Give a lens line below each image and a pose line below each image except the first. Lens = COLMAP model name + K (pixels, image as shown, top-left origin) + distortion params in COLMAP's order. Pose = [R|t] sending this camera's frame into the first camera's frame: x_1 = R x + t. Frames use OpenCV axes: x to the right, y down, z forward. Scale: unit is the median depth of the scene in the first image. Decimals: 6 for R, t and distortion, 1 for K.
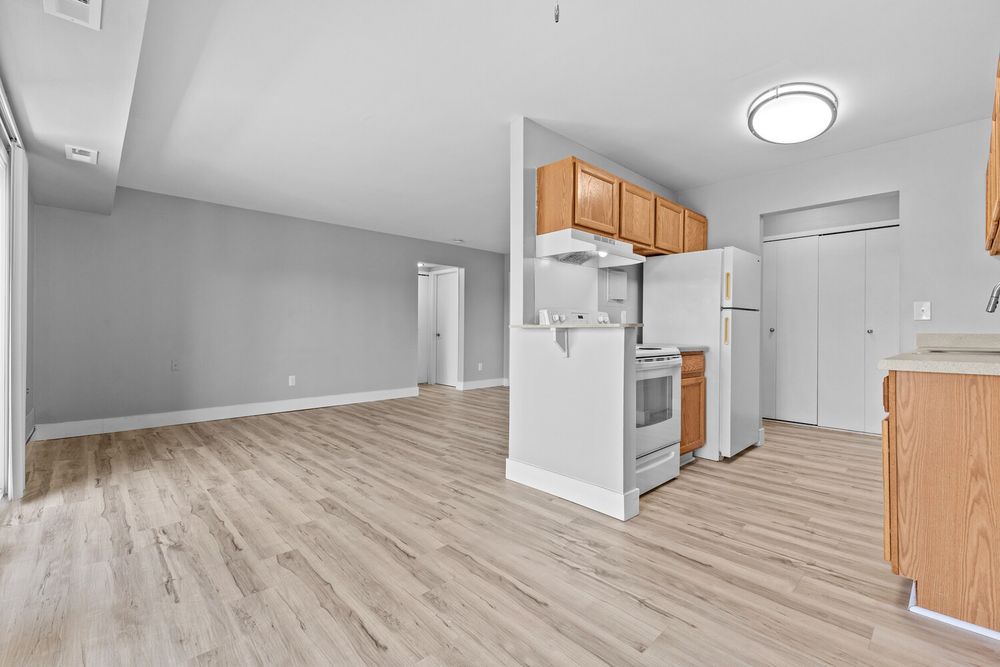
lens RADIAL K [[433.4, 0, 504.7], [0, 433.4, 326.7], [0, 0, 1]] dist [0.014990, -0.003663]
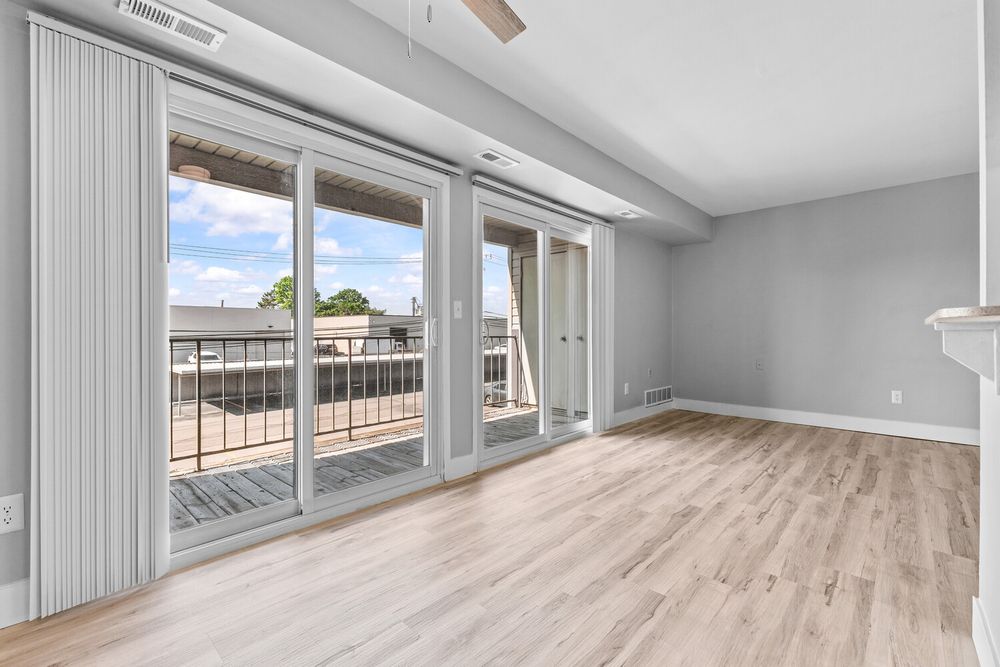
lens RADIAL K [[433.4, 0, 500.9], [0, 433.4, 338.3], [0, 0, 1]] dist [0.014990, -0.003663]
pose [[0.059784, 0.008568, -0.998175, 0.411987], [0.011569, 0.999890, 0.009276, 0.005854], [0.998144, -0.012102, 0.059678, 0.407946]]
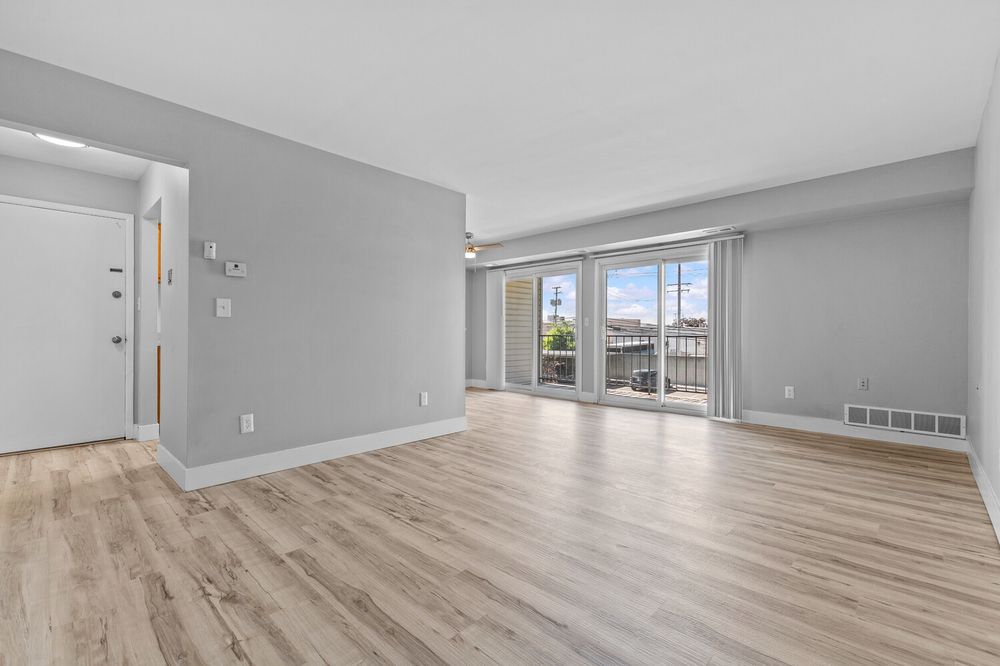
lens RADIAL K [[433.4, 0, 497.8], [0, 433.4, 329.3], [0, 0, 1]] dist [0.014990, -0.003663]
pose [[-0.999175, -0.008253, -0.039772, -0.034692], [-0.007540, 0.999809, -0.018040, 0.024489], [0.039913, -0.017725, -0.999046, 2.273159]]
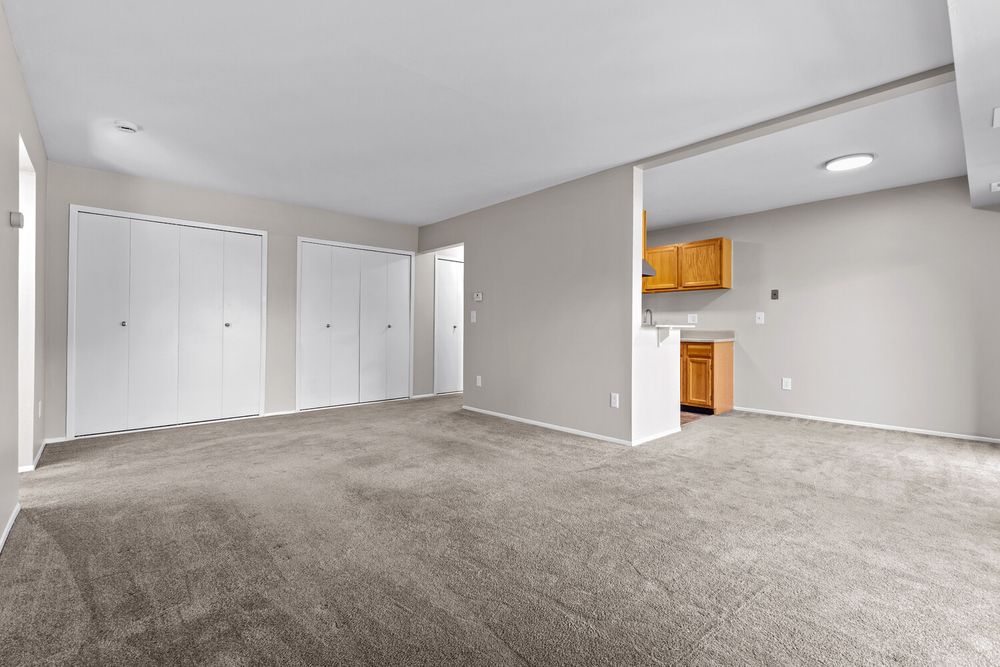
lens RADIAL K [[433.4, 0, 500.8], [0, 433.4, 326.9], [0, 0, 1]] dist [0.014990, -0.003663]
pose [[0.018777, -0.001564, 0.999822, -1.117917], [-0.016527, 0.999862, 0.001874, 0.005673], [-0.999687, -0.016559, 0.018749, 1.233013]]
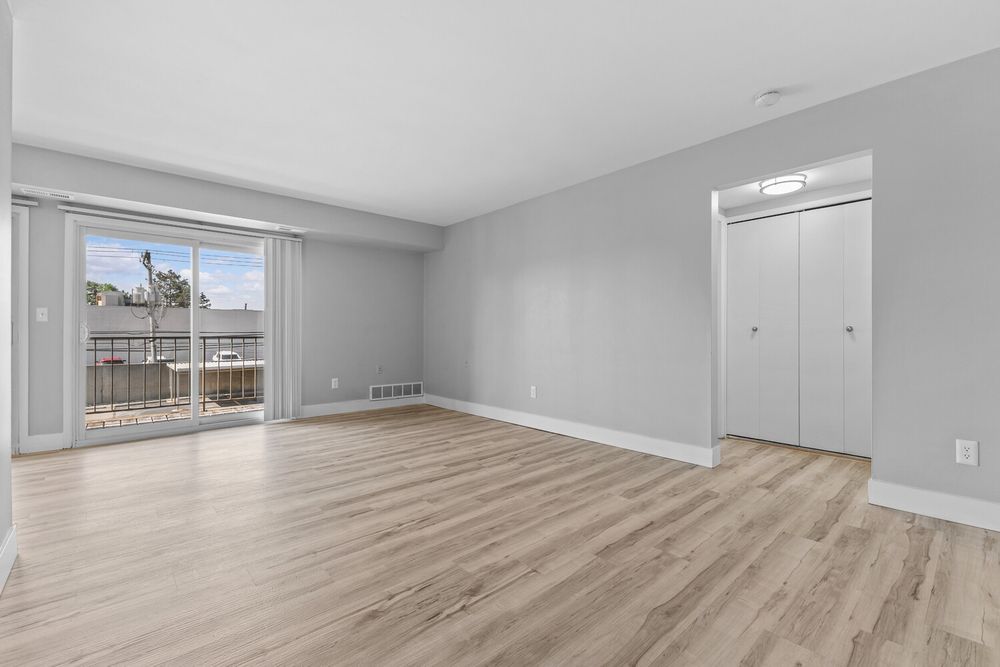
lens RADIAL K [[433.4, 0, 502.1], [0, 433.4, 330.0], [0, 0, 1]] dist [0.014990, -0.003663]
pose [[-0.032380, -0.014867, -0.999365, 0.591757], [0.009558, 0.999839, -0.015184, 0.024153], [0.999430, -0.010044, -0.032232, 1.597227]]
